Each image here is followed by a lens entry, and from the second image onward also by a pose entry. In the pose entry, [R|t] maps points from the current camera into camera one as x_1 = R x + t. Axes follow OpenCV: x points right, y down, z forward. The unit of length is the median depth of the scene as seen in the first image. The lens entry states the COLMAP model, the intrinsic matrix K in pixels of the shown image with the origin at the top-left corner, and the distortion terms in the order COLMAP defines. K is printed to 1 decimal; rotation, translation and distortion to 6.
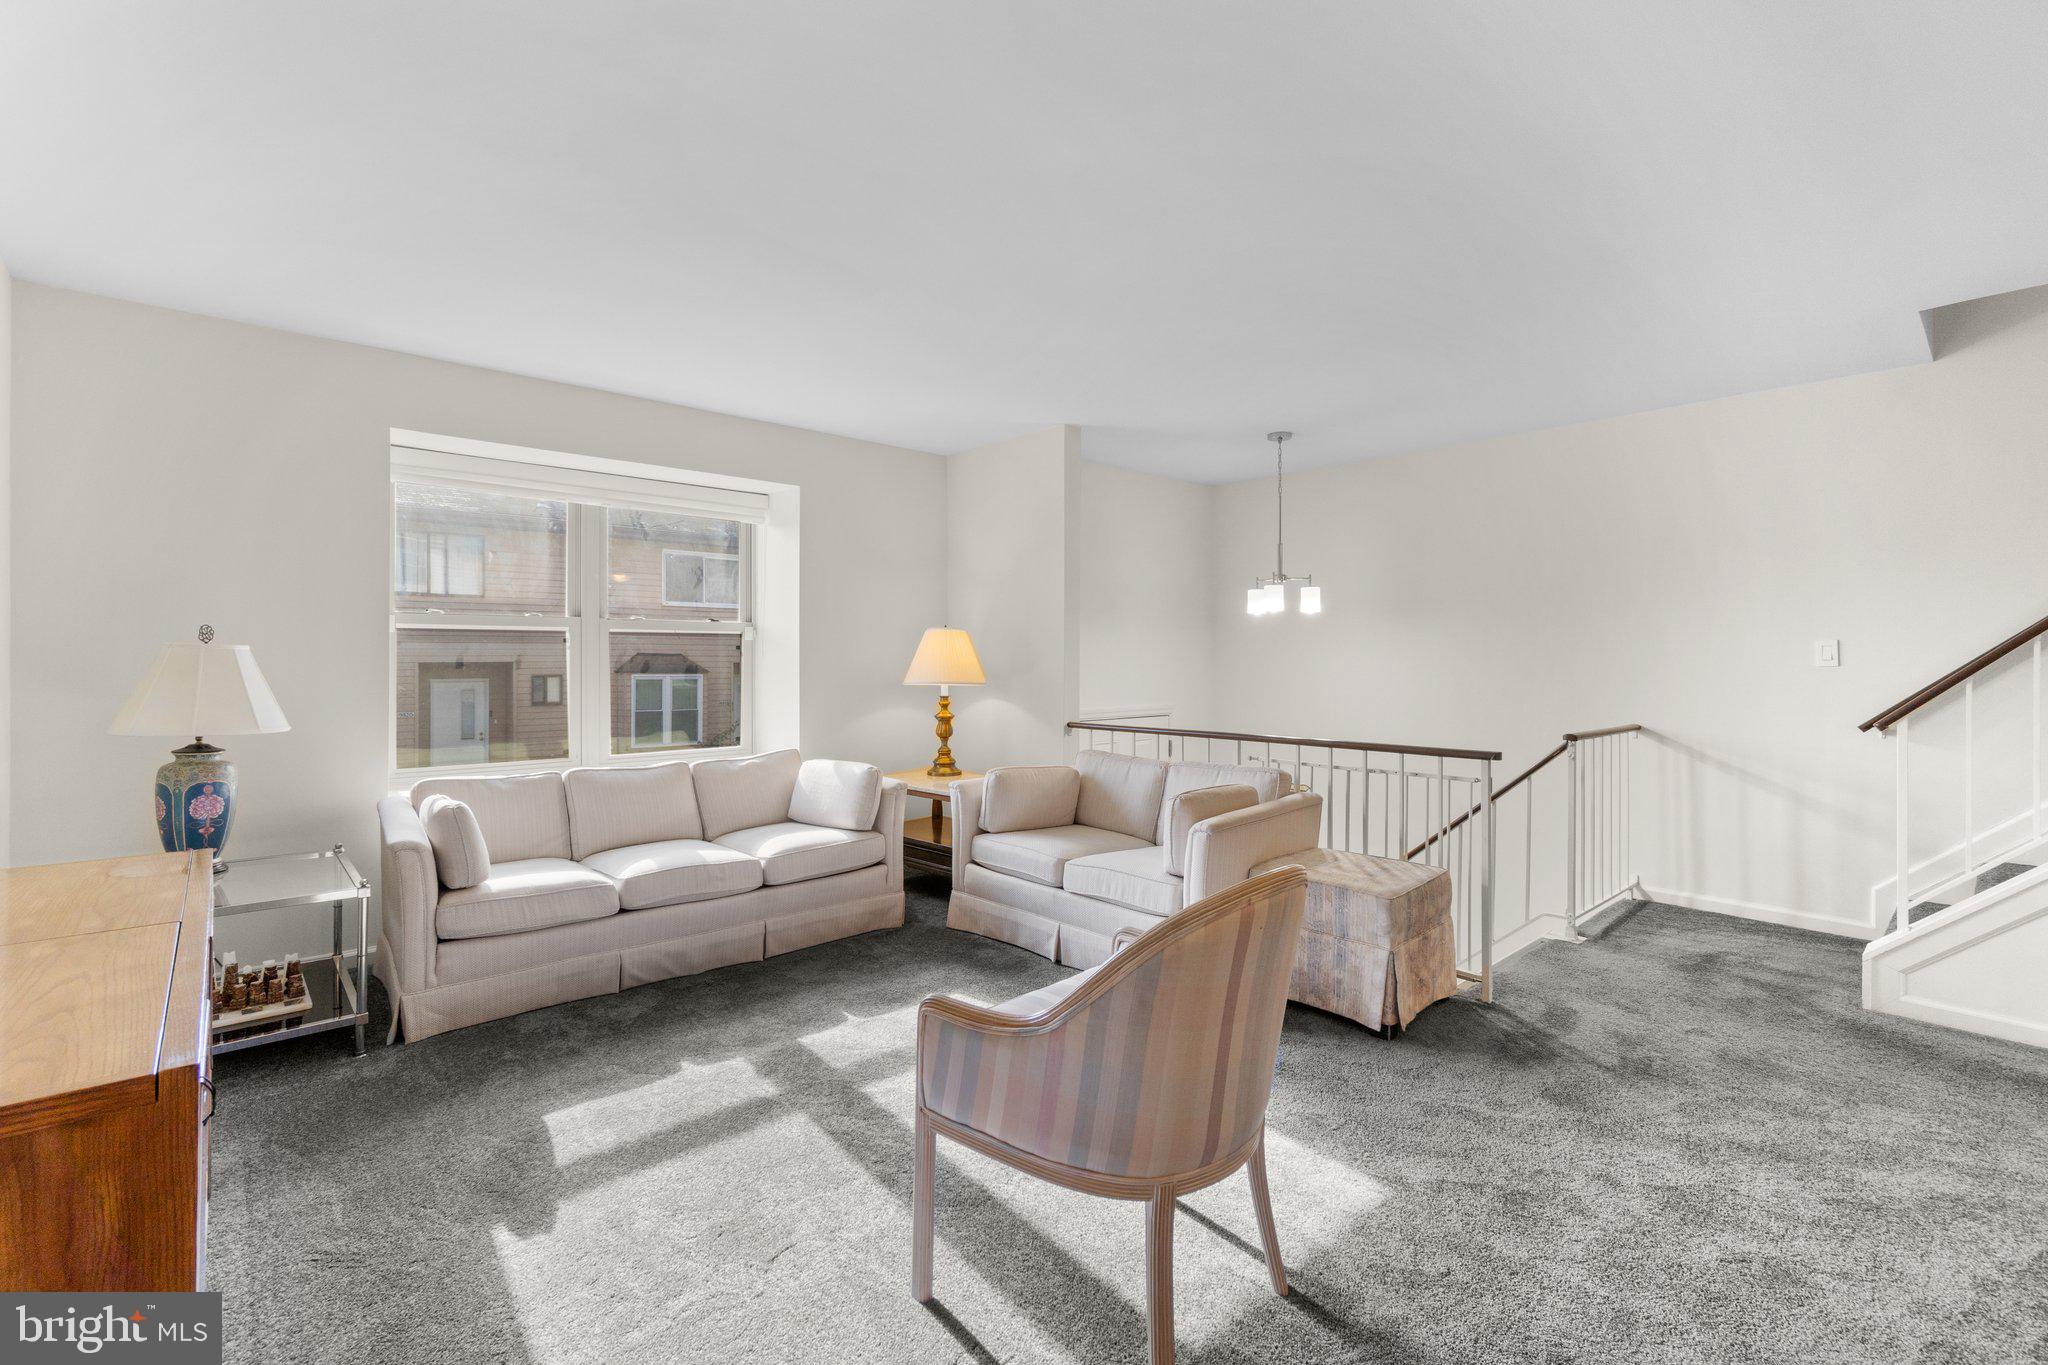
lens RADIAL K [[888.2, 0, 1014.8], [0, 888.2, 663.6], [0, 0, 1]] dist [-0.006390, 0.002050]
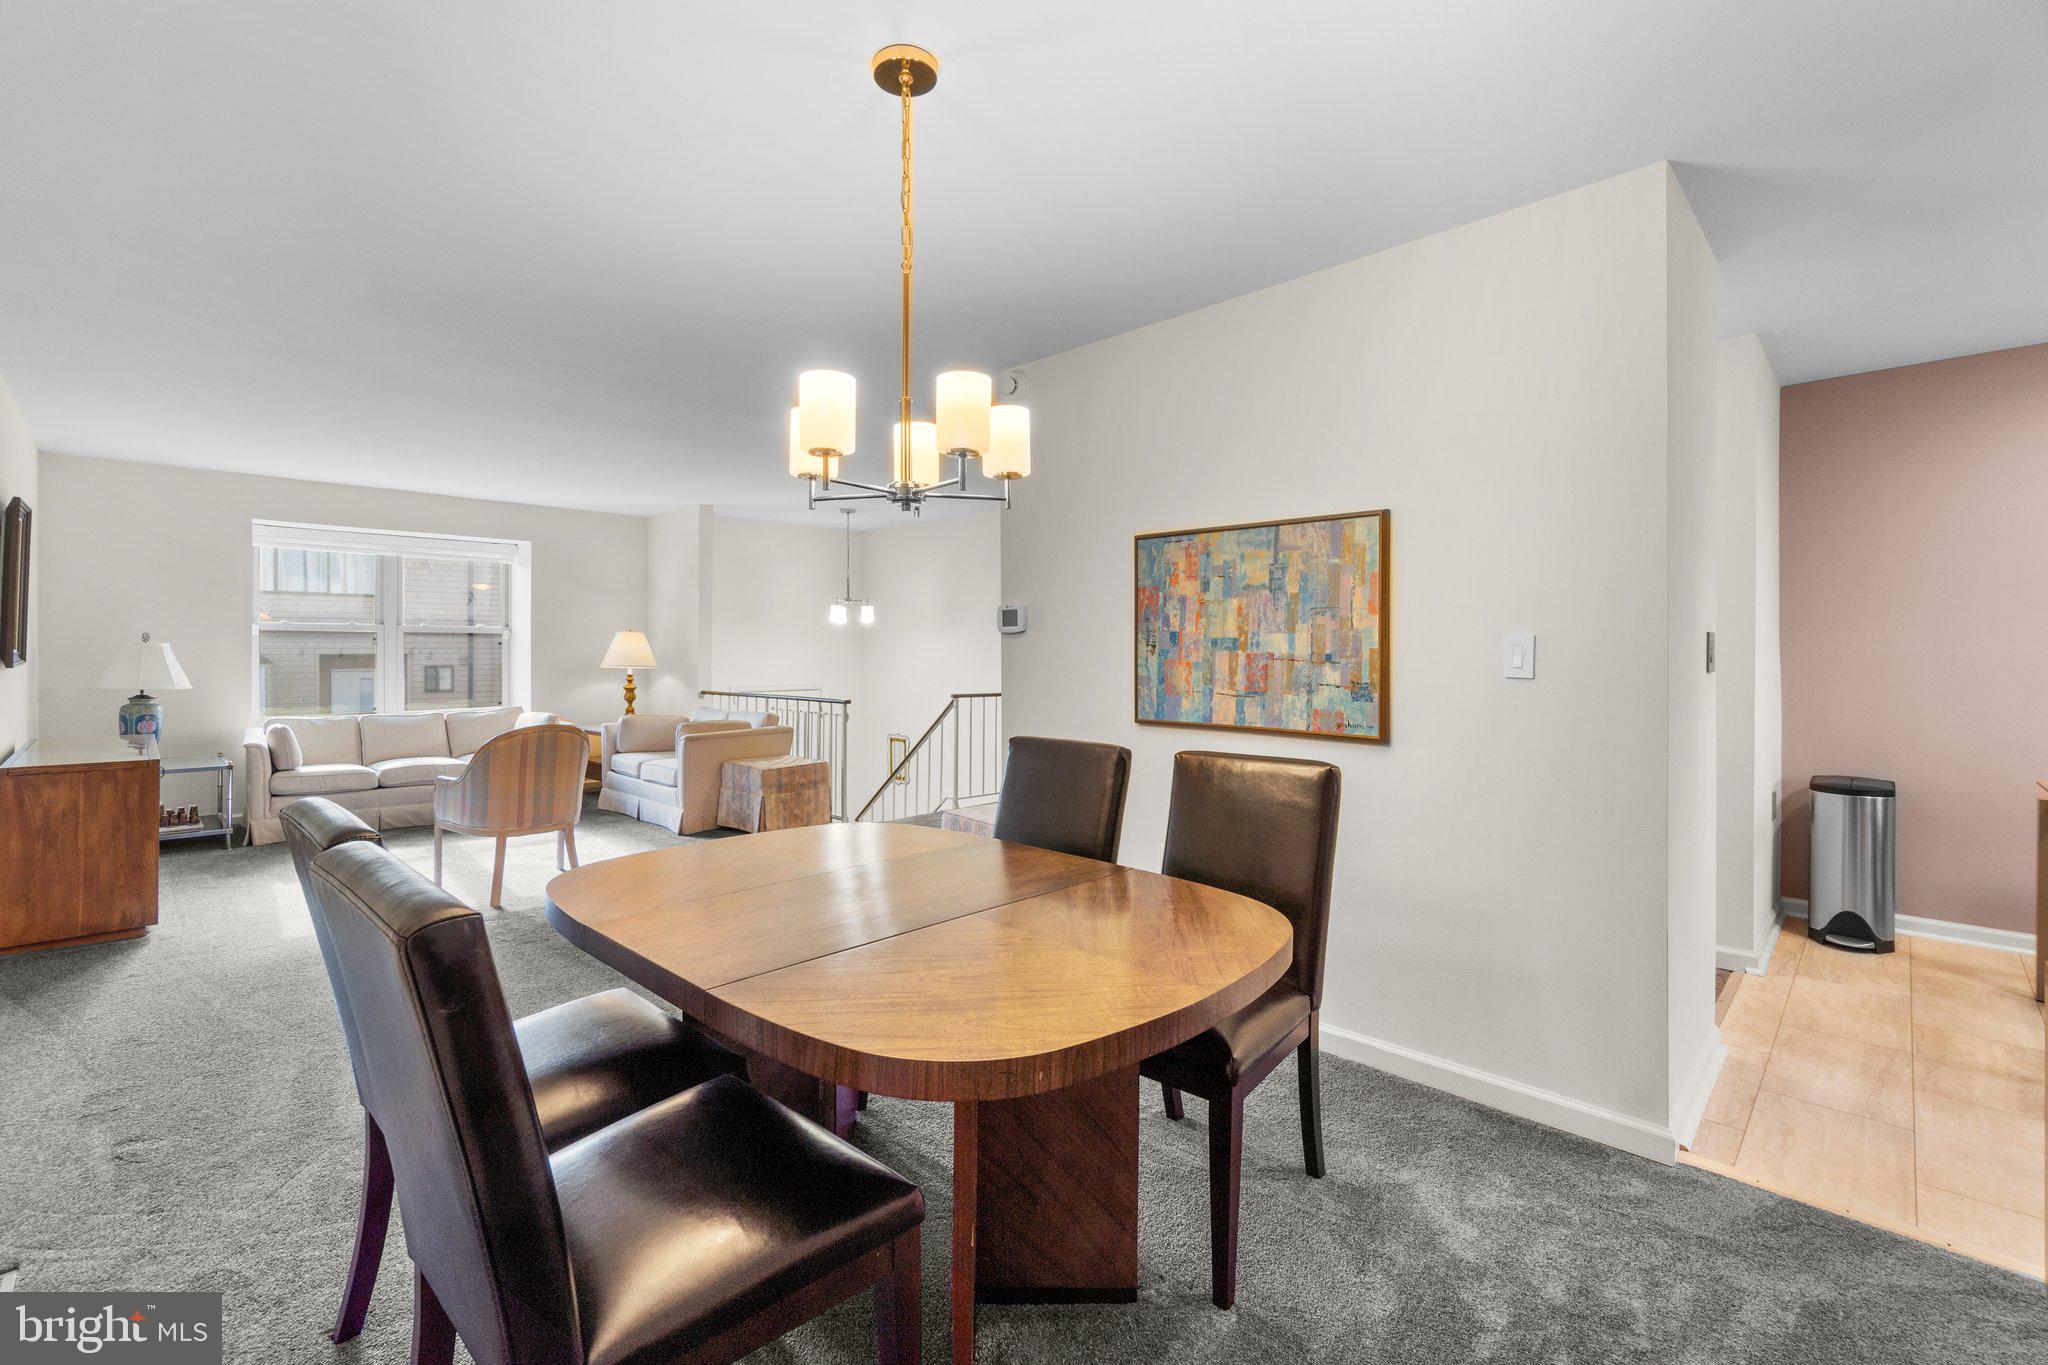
lens RADIAL K [[888.2, 0, 1015.2], [0, 888.2, 660.6], [0, 0, 1]] dist [-0.006390, 0.002050]
pose [[0.998425, 0.000669, 0.056096, 0.775971], [-0.000898, 0.999991, 0.004049, 0.006496], [-0.056093, -0.004093, 0.998417, -0.919304]]
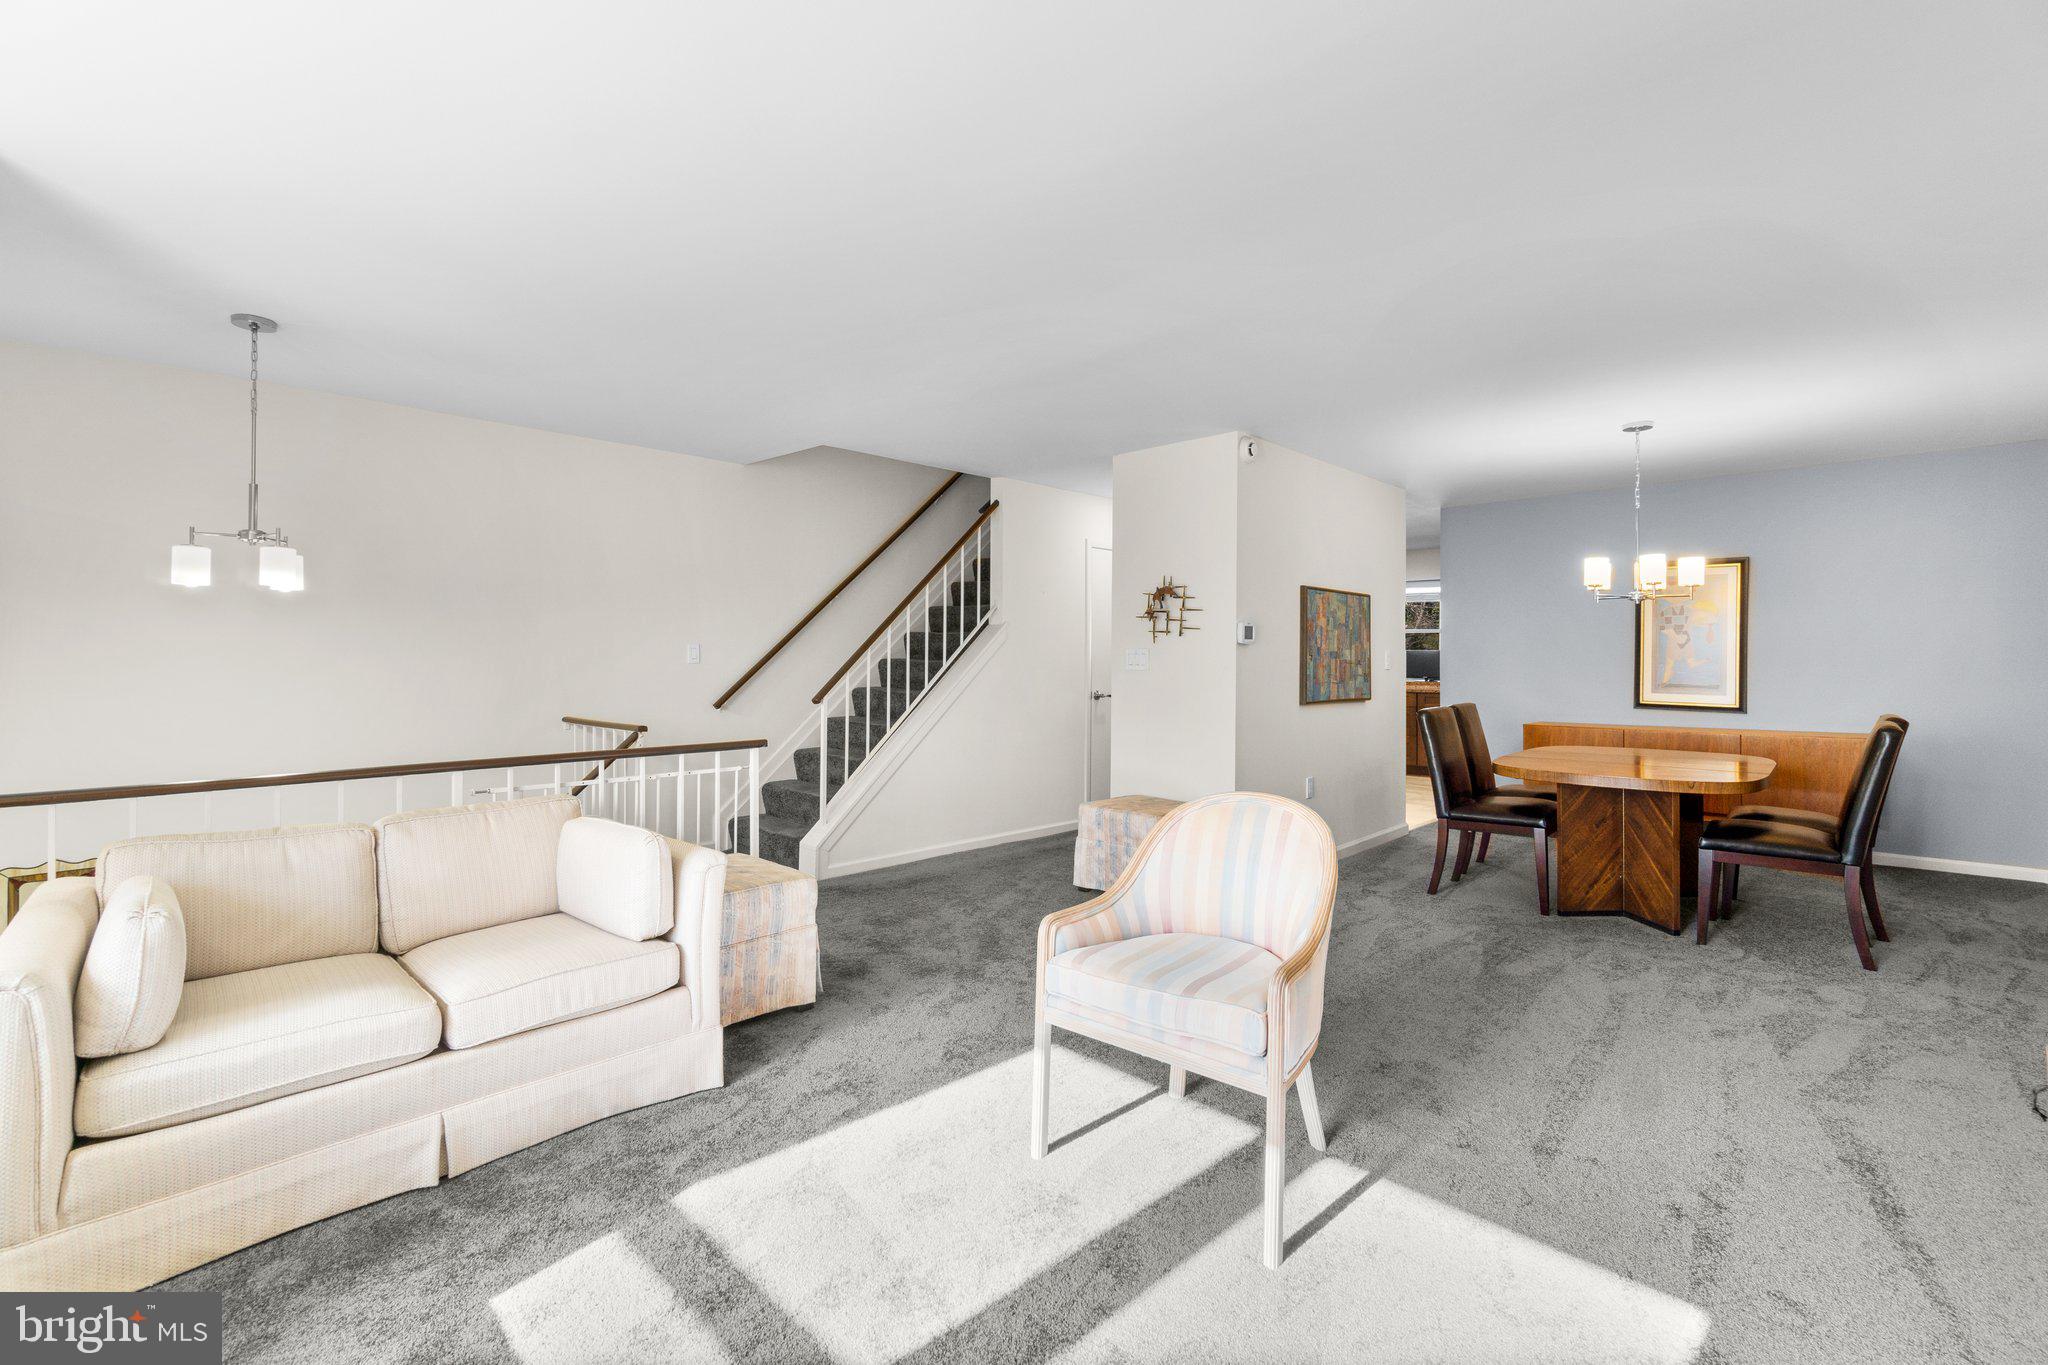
lens RADIAL K [[888.2, 0, 1014.4], [0, 888.2, 664.4], [0, 0, 1]] dist [-0.006390, 0.002050]
pose [[-0.057119, -0.009766, 0.998320, -0.487727], [0.003102, 0.999946, 0.009960, -0.006668], [-0.998363, 0.003665, -0.057086, 0.579161]]
